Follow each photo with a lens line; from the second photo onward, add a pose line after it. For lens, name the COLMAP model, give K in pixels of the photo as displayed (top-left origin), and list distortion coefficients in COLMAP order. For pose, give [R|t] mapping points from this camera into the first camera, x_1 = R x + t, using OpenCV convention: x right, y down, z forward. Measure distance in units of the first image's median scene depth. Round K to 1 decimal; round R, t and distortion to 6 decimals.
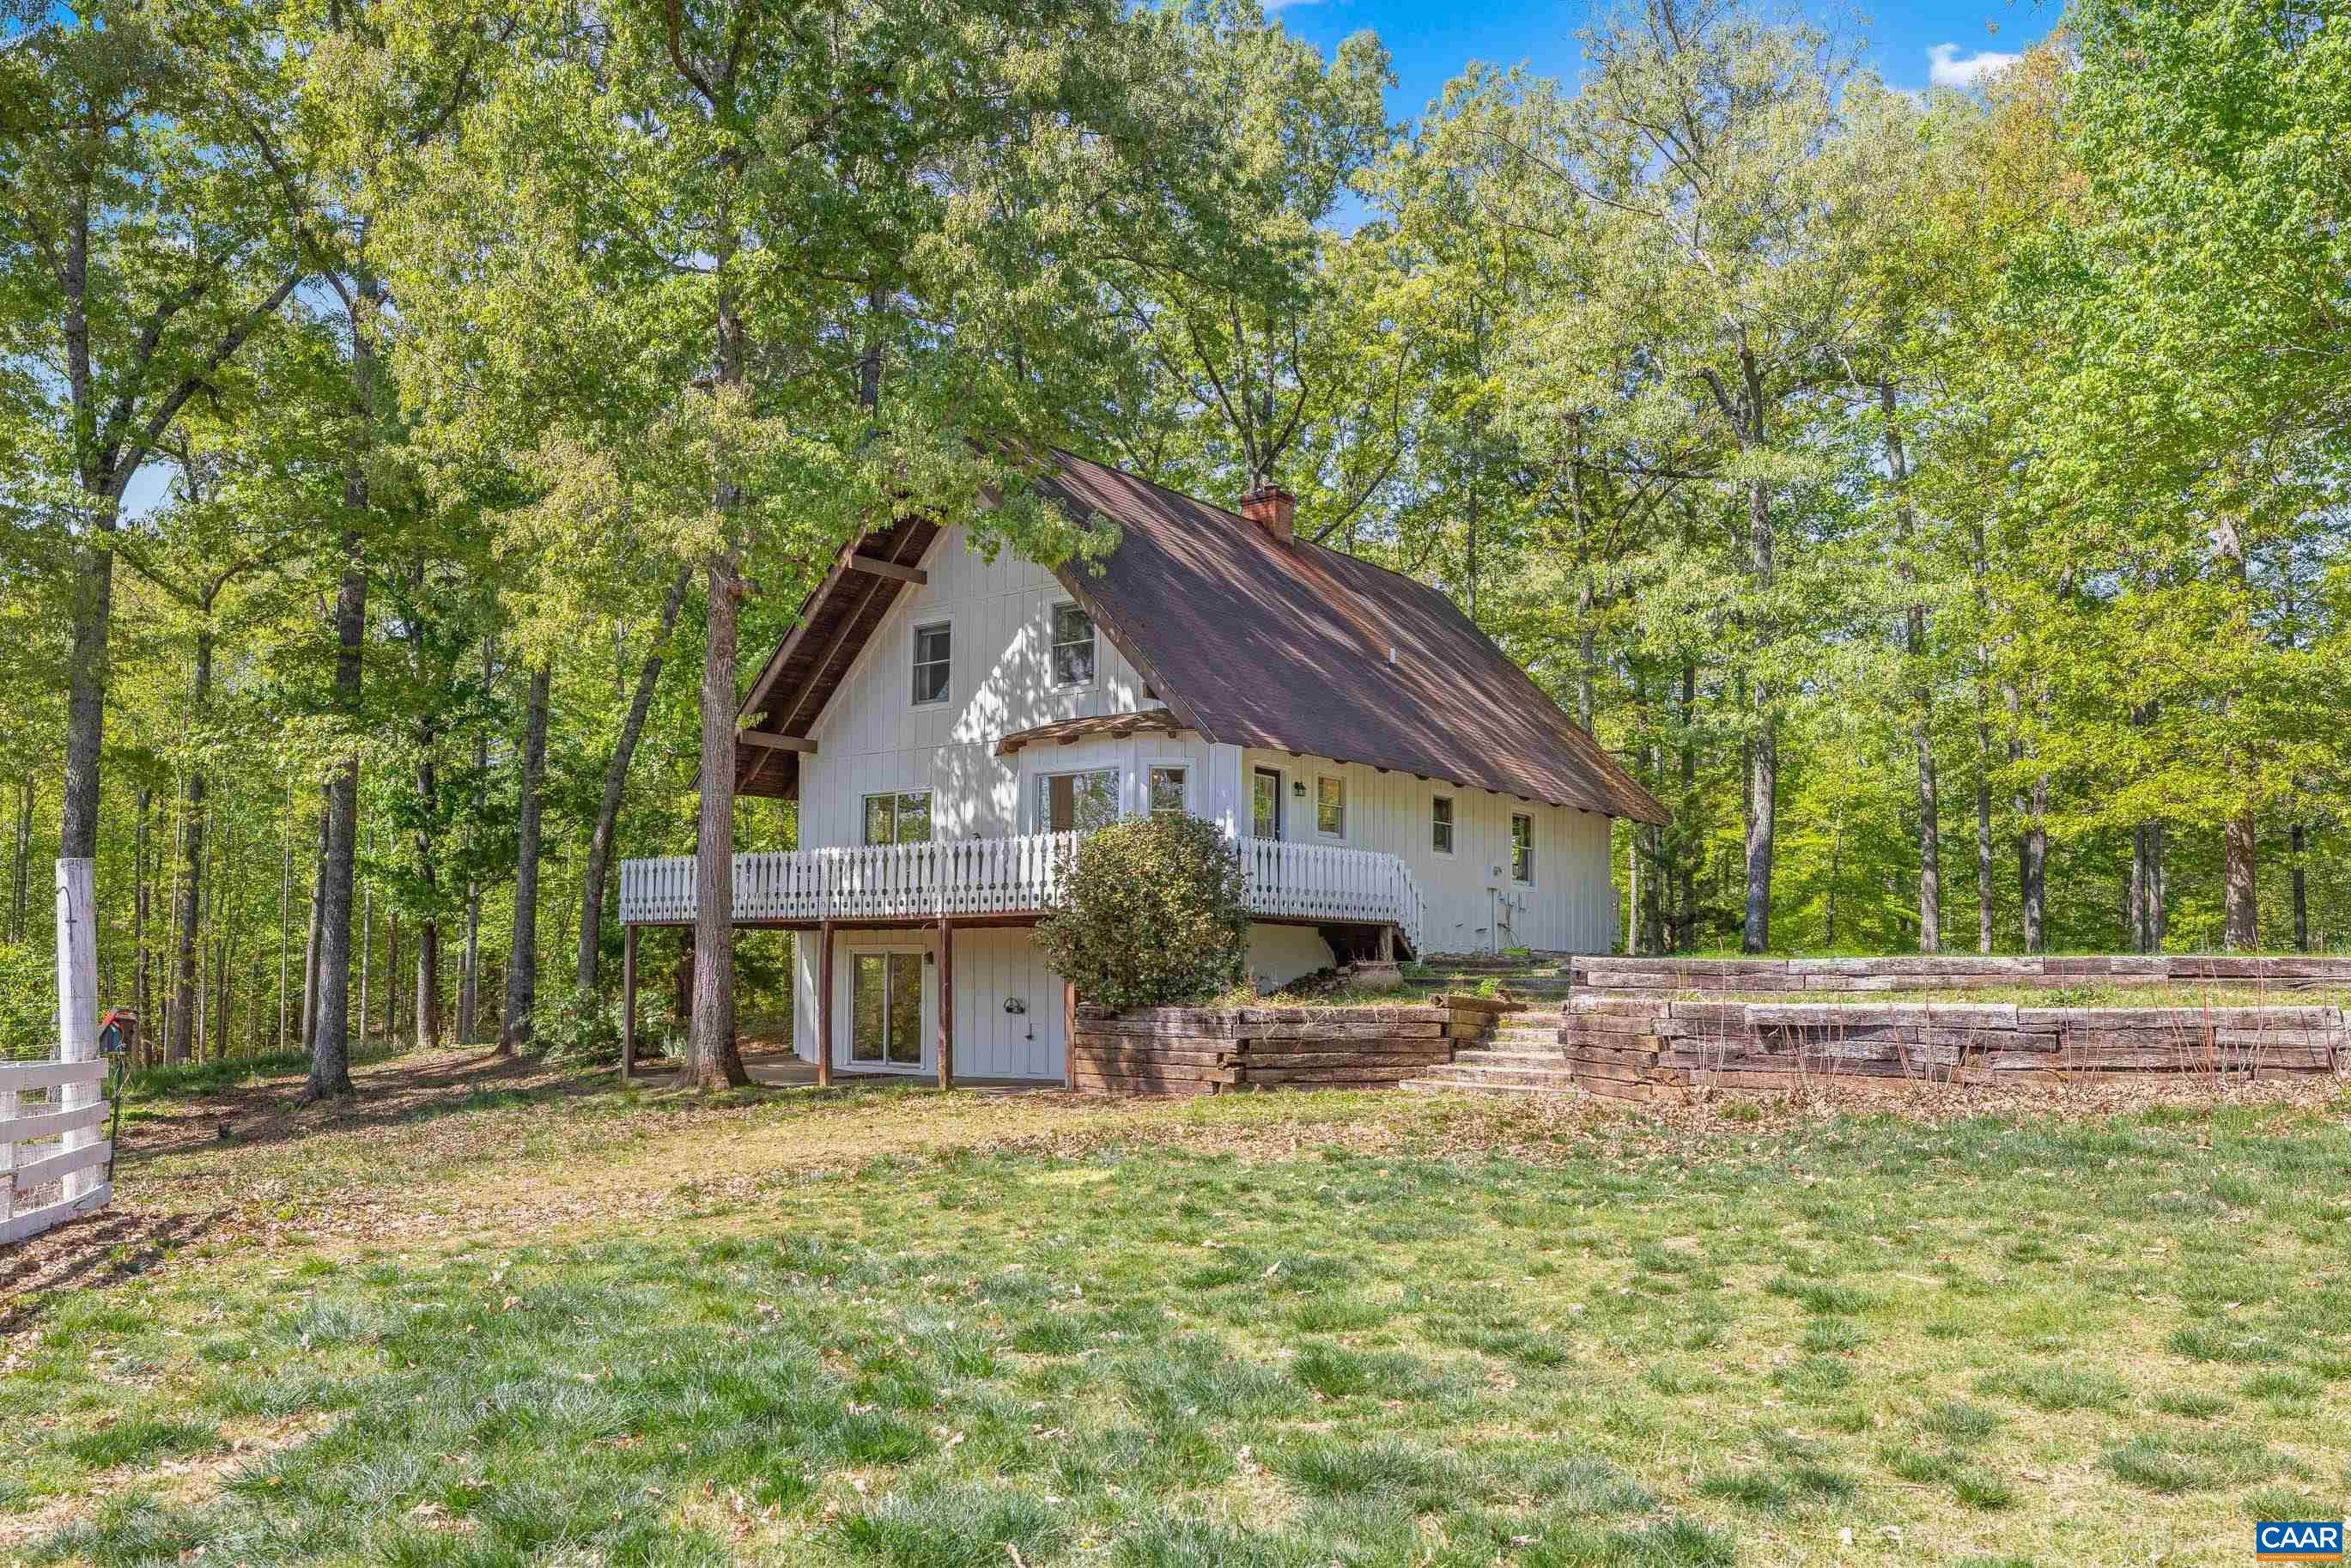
lens RADIAL K [[1758.2, 0, 1172.7], [0, 1758.2, 879.7], [0, 0, 1]] dist [-0.024114, -0.001085]
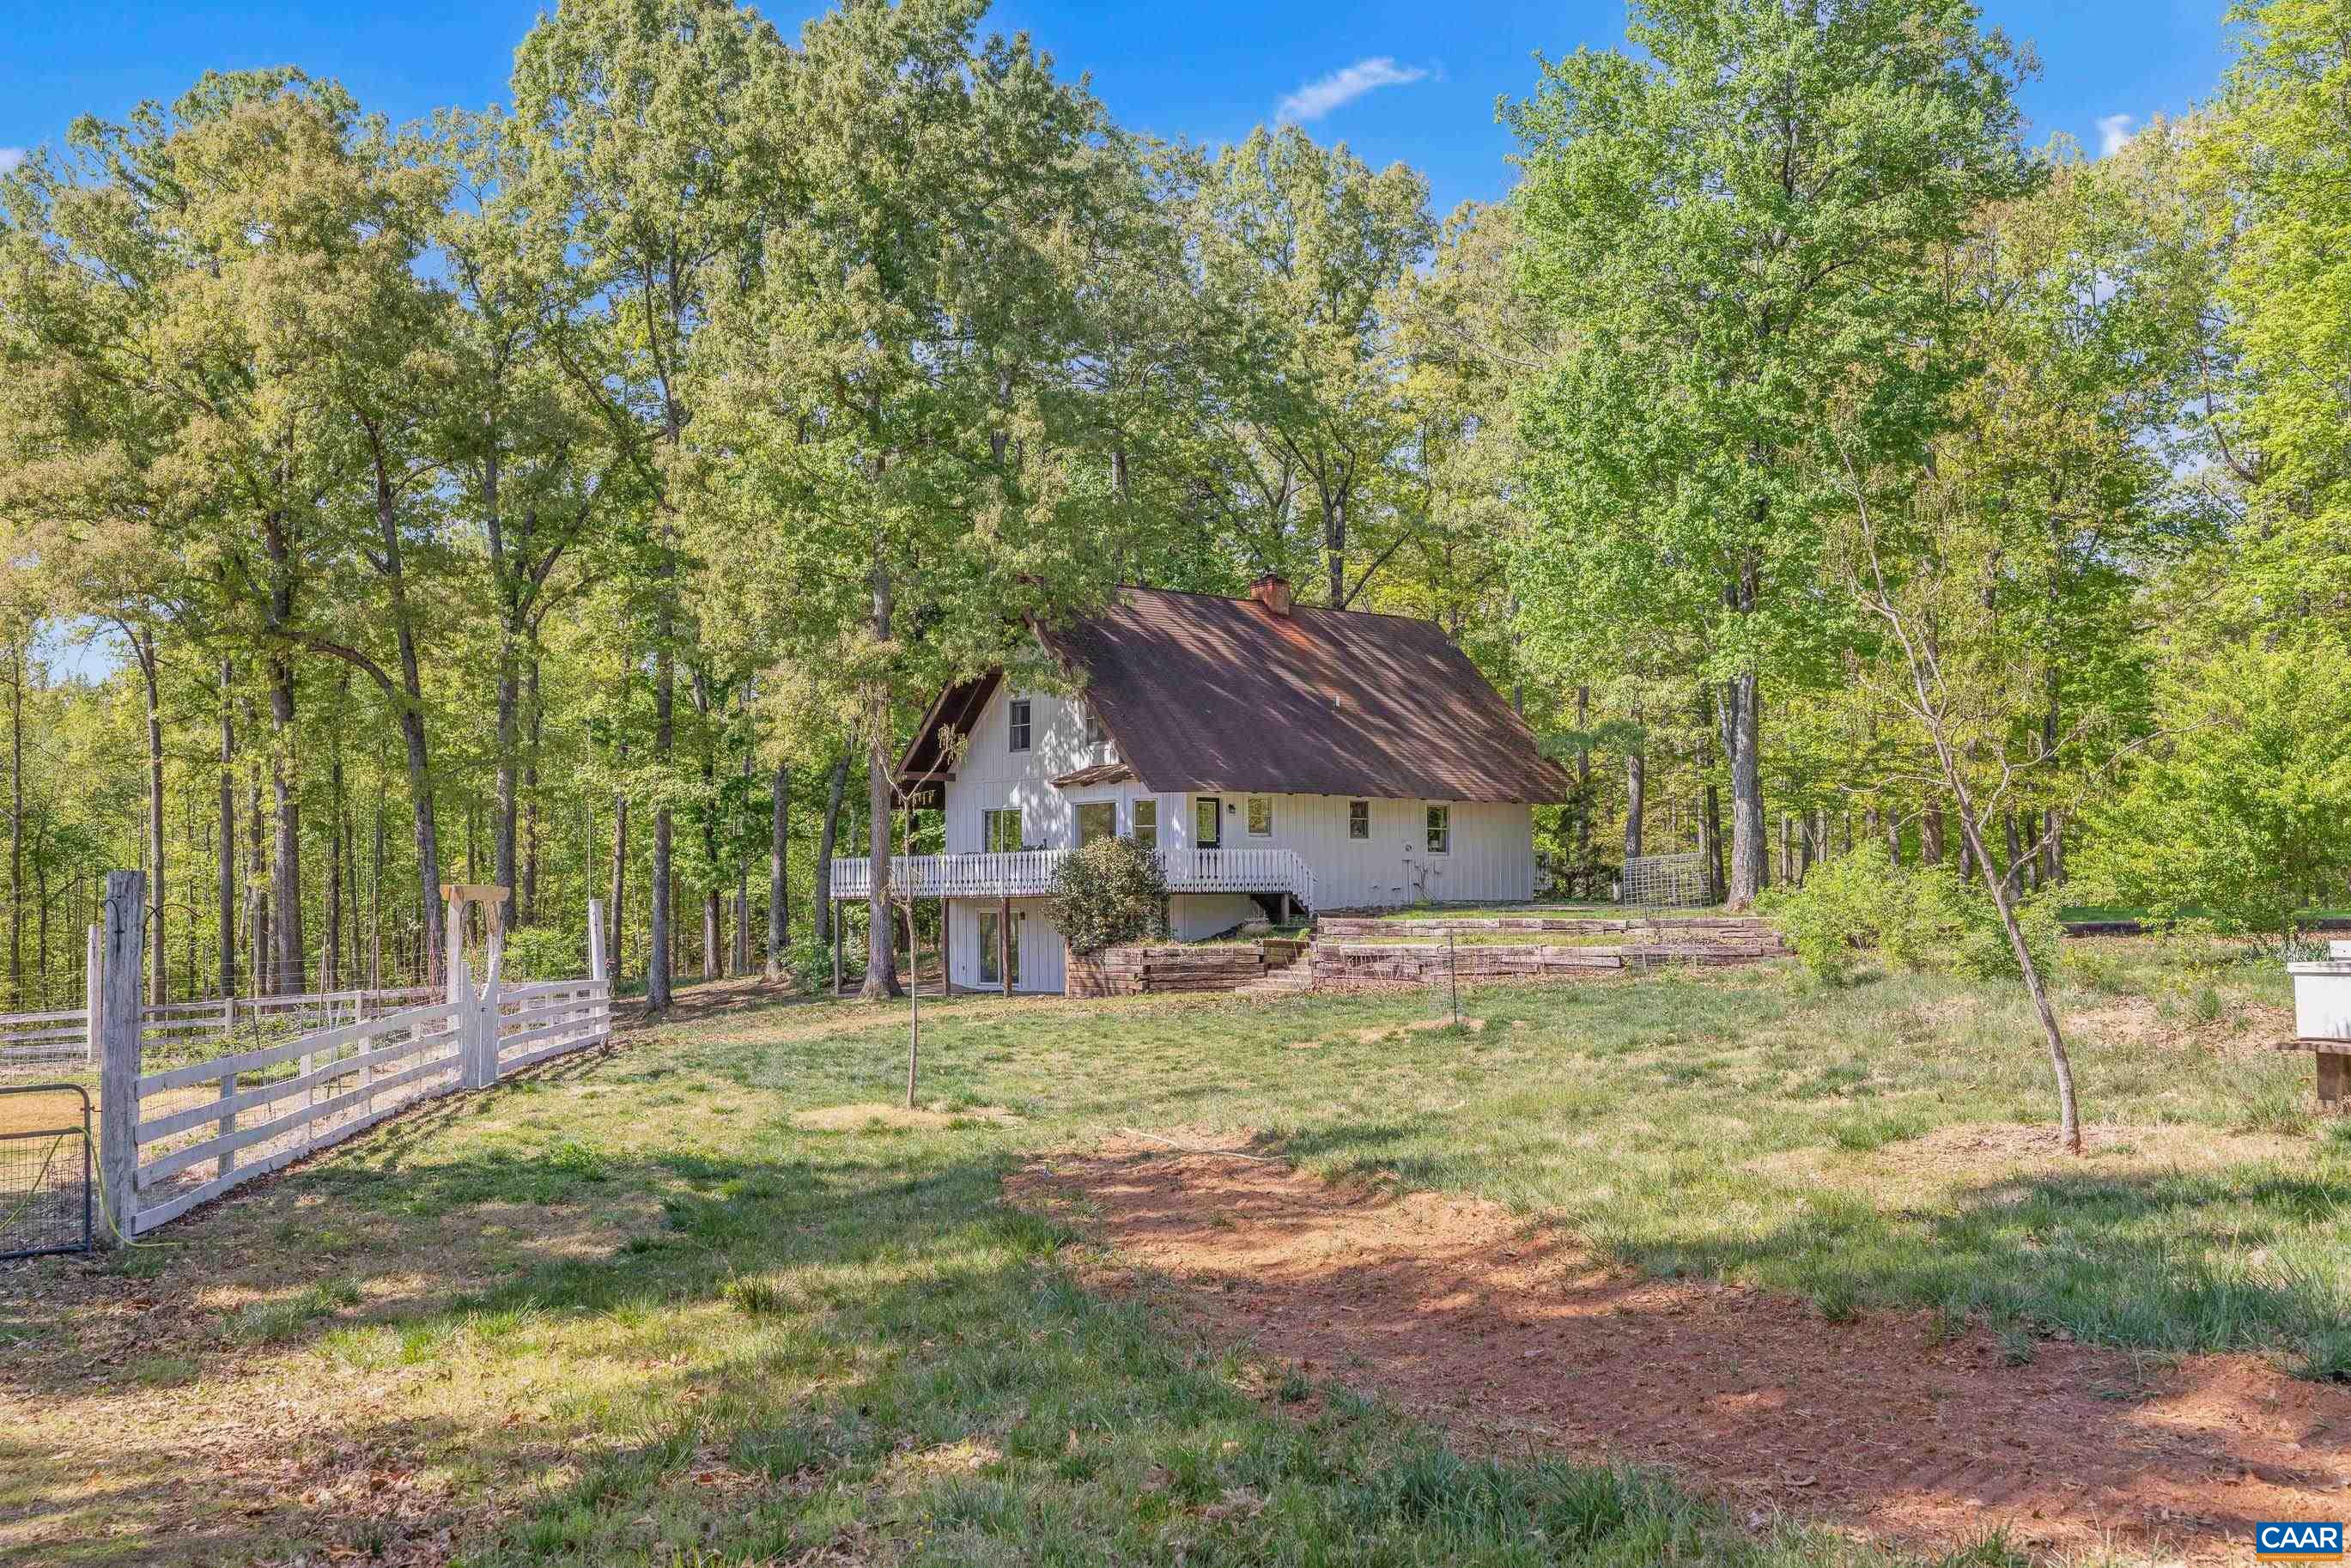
lens RADIAL K [[2074.5, 0, 1175.5], [0, 2074.5, 784.0], [0, 0, 1]] dist [-0.106559, 0.004394]
pose [[0.984696, -0.028255, -0.171977, 0.353775], [0.028641, 0.999590, -0.000233, -0.076695], [0.171914, -0.004696, 0.985101, -0.887186]]
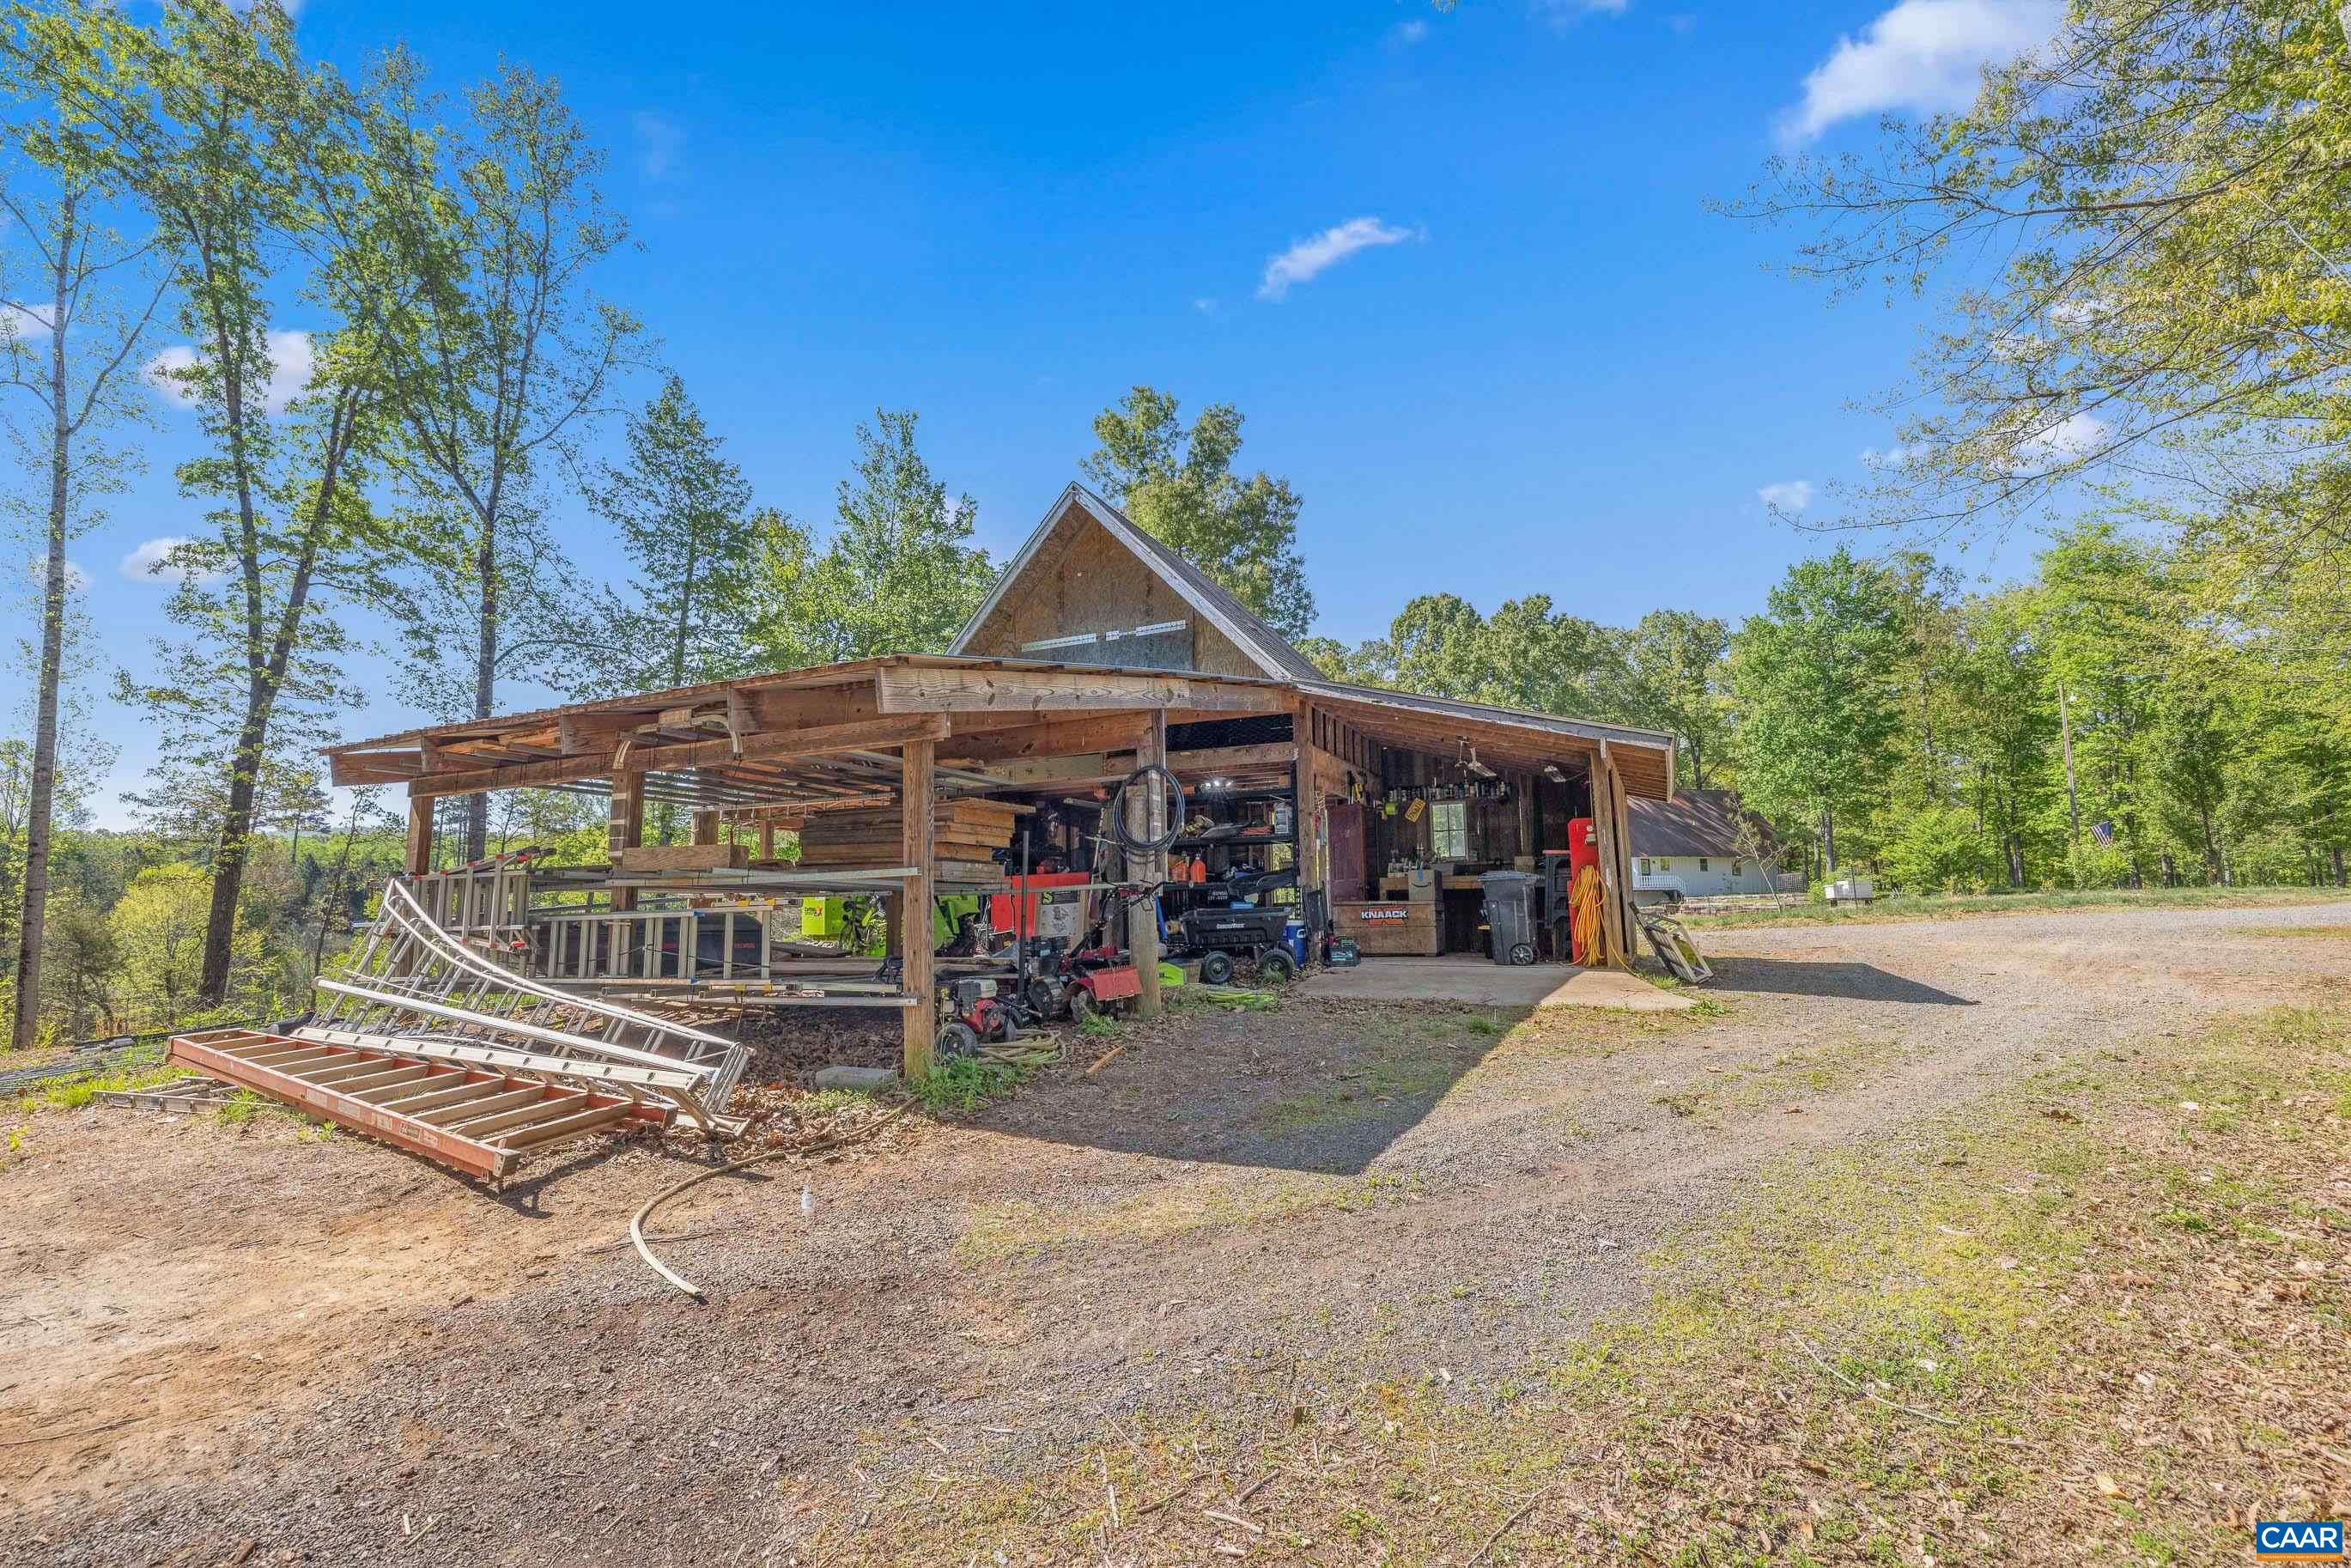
lens RADIAL K [[1063.7, 0, 1175.5], [0, 1063.7, 784.0], [0, 0, 1]] dist [-0.000433, 0.000171]
pose [[0.824860, -0.093329, -0.557579, 0.645020], [0.055011, 0.994849, -0.085140, -0.090434], [0.562654, 0.039556, 0.825746, -2.172099]]
